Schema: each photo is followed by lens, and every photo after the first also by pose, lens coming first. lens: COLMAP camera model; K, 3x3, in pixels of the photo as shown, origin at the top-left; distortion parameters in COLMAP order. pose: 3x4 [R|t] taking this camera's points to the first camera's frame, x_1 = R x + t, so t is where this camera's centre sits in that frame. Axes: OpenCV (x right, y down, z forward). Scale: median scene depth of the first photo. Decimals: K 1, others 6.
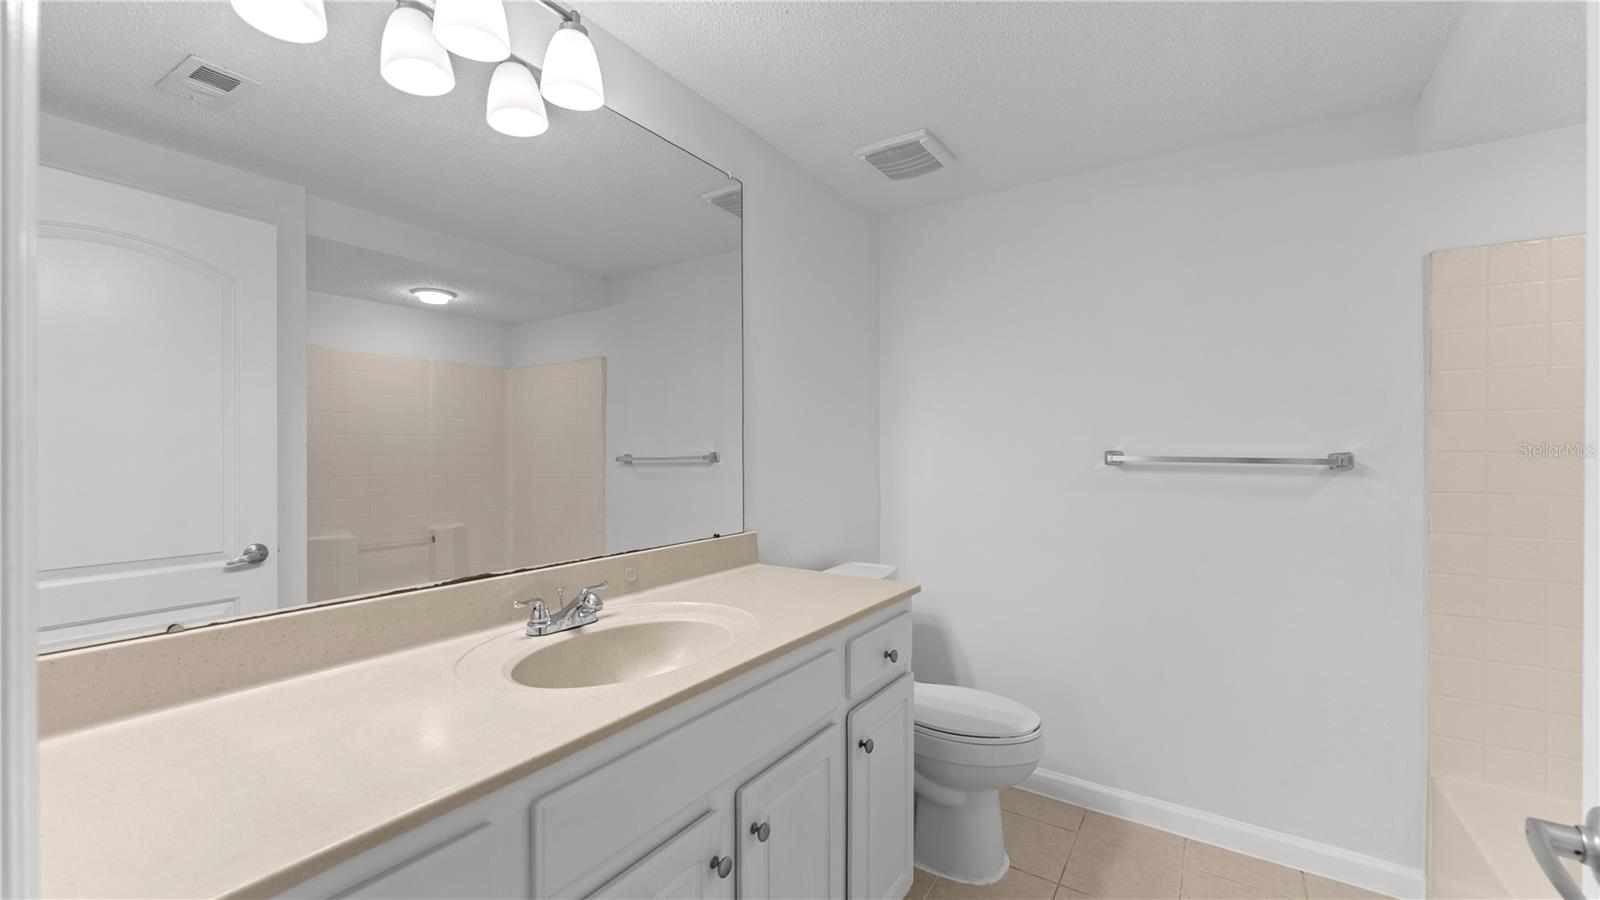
lens RADIAL K [[646.4, 0, 790.7], [0, 646.4, 453.3], [0, 0, 1]] dist [-0.000051, 0.000122]
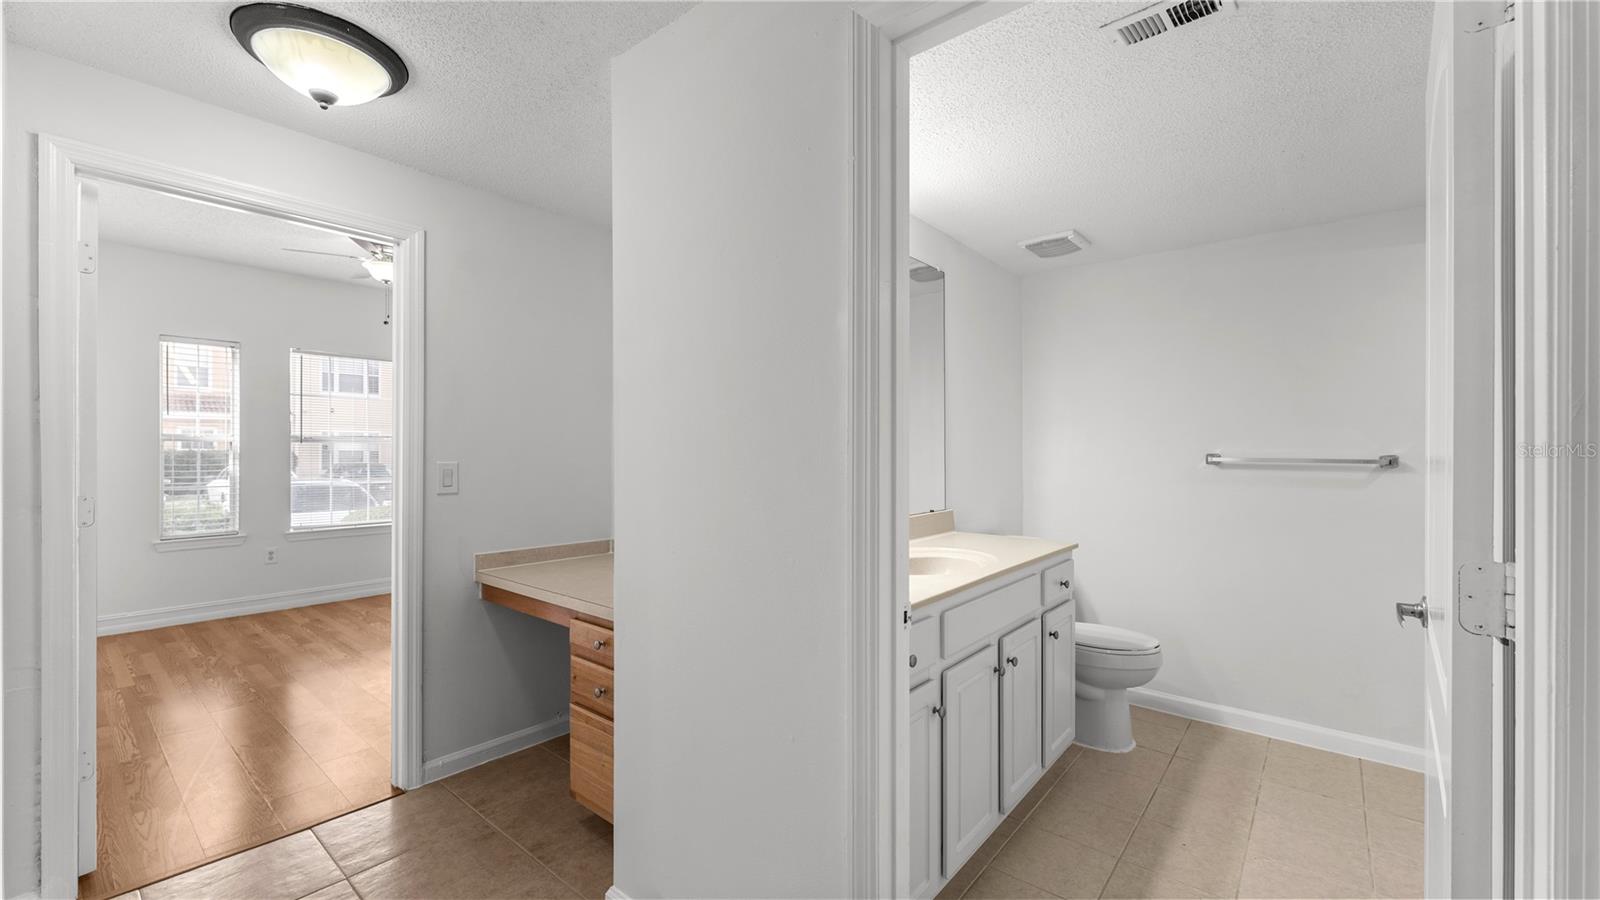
lens RADIAL K [[630.8, 0, 801.9], [0, 630.8, 454.0], [0, 0, 1]] dist [0.000960, 0.000019]
pose [[0.994179, -0.001425, -0.107727, -0.249527], [0.001264, 0.999998, -0.001565, -0.002948], [0.107729, 0.001420, 0.994179, -0.474486]]
